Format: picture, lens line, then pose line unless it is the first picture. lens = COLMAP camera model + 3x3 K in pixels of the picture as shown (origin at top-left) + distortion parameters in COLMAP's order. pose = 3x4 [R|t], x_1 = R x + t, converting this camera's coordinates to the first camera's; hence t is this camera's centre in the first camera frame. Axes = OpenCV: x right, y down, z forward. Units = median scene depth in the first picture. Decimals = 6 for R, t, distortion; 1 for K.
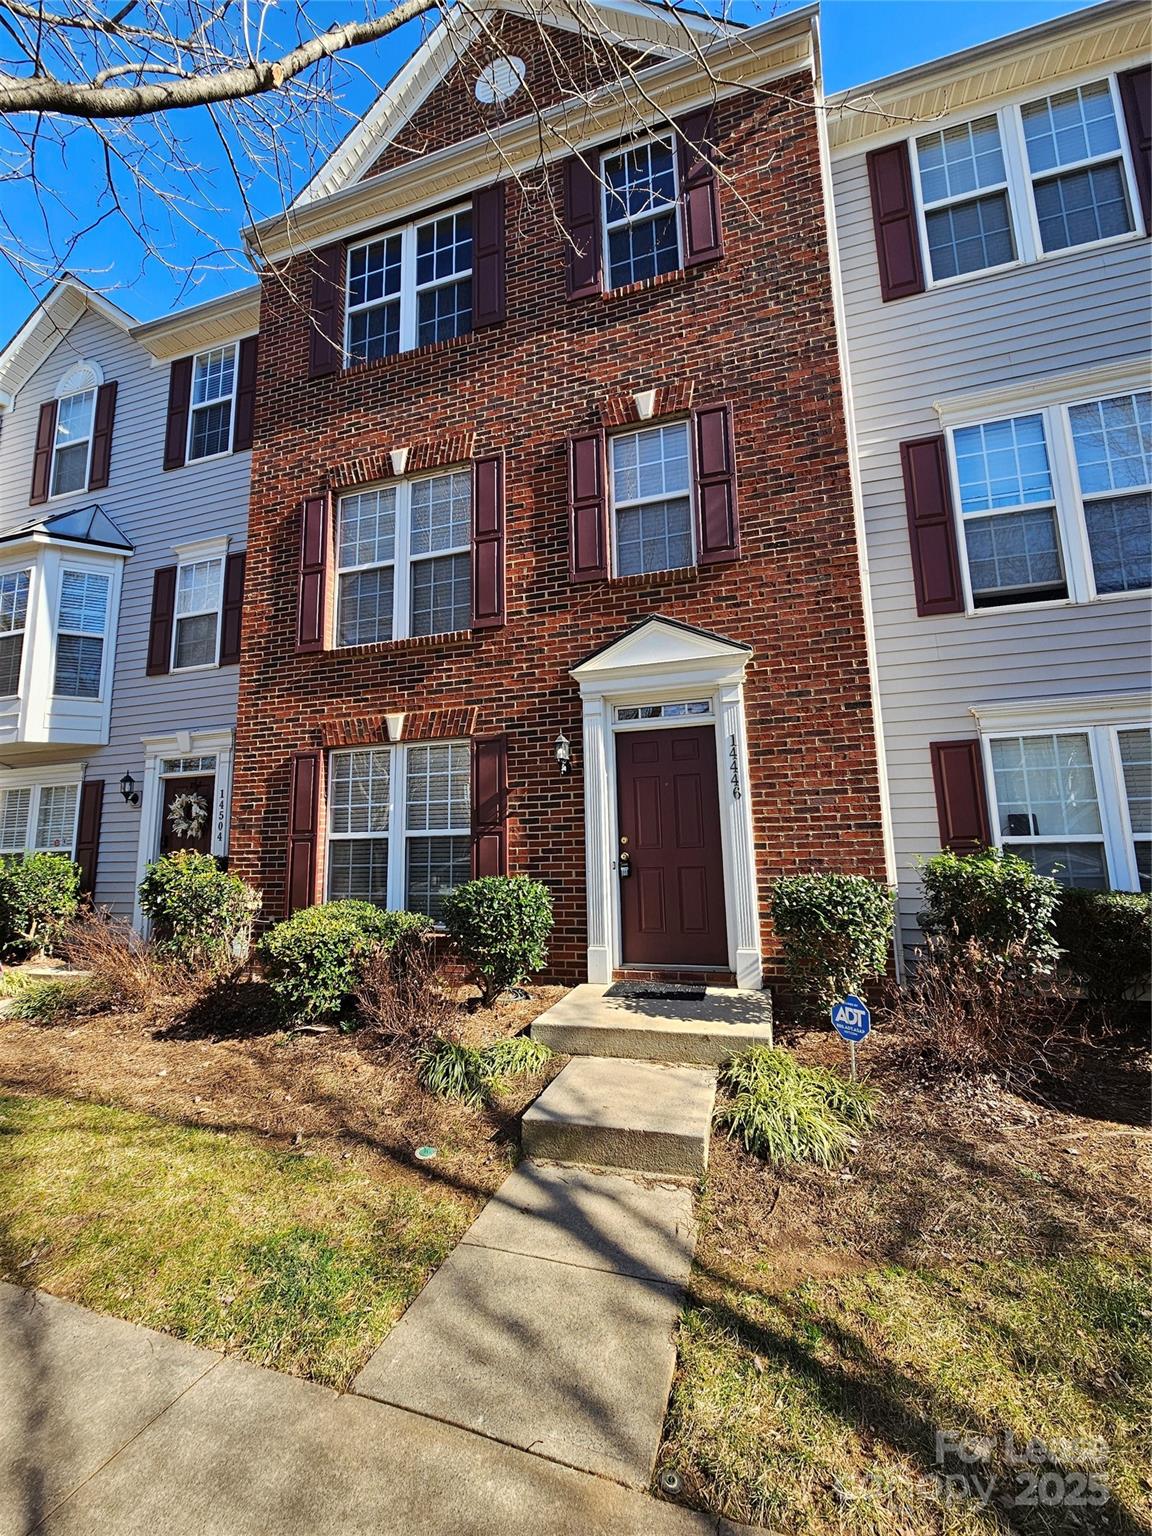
lens RADIAL K [[616.2, 0, 575.4], [0, 616.2, 766.8], [0, 0, 1]] dist [0.001670, 0.001203]
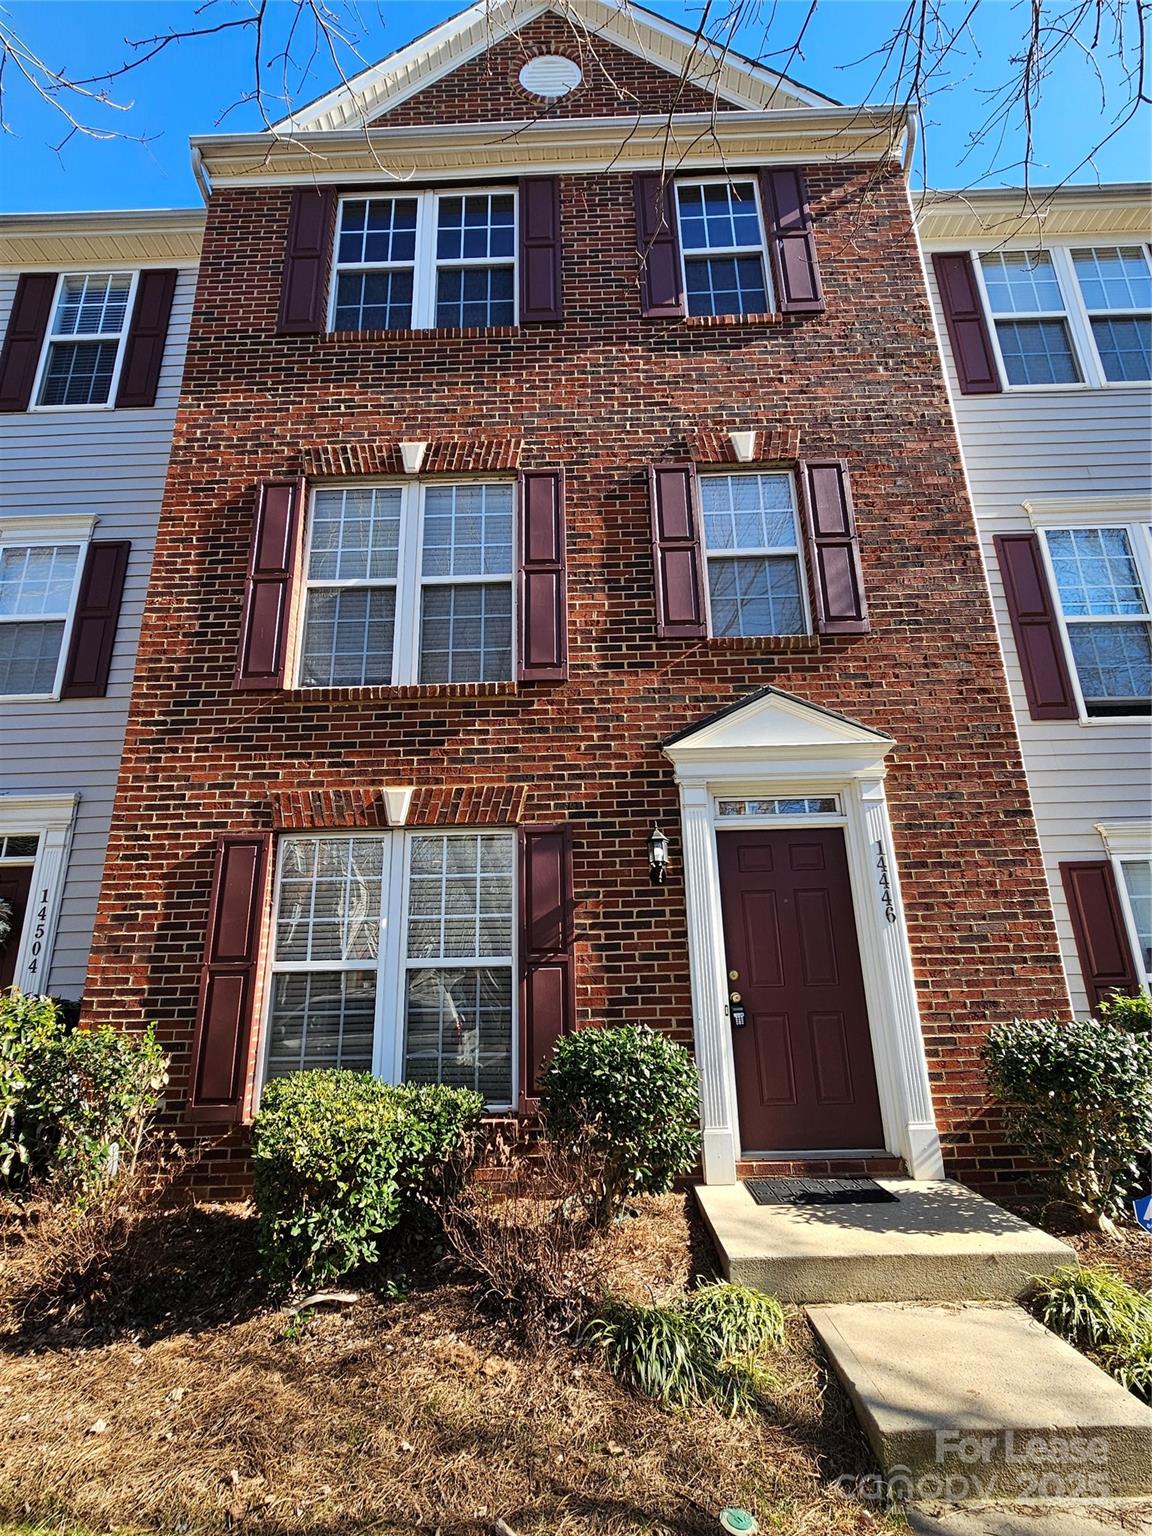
lens RADIAL K [[751.6, 0, 574.6], [0, 751.6, 769.1], [0, 0, 1]] dist [0.004351, -0.001189]
pose [[0.963421, 0.076905, 0.256720, -0.337348], [-0.037240, 0.987064, -0.155941, 0.020411], [-0.265391, 0.140677, 0.953823, 0.137521]]
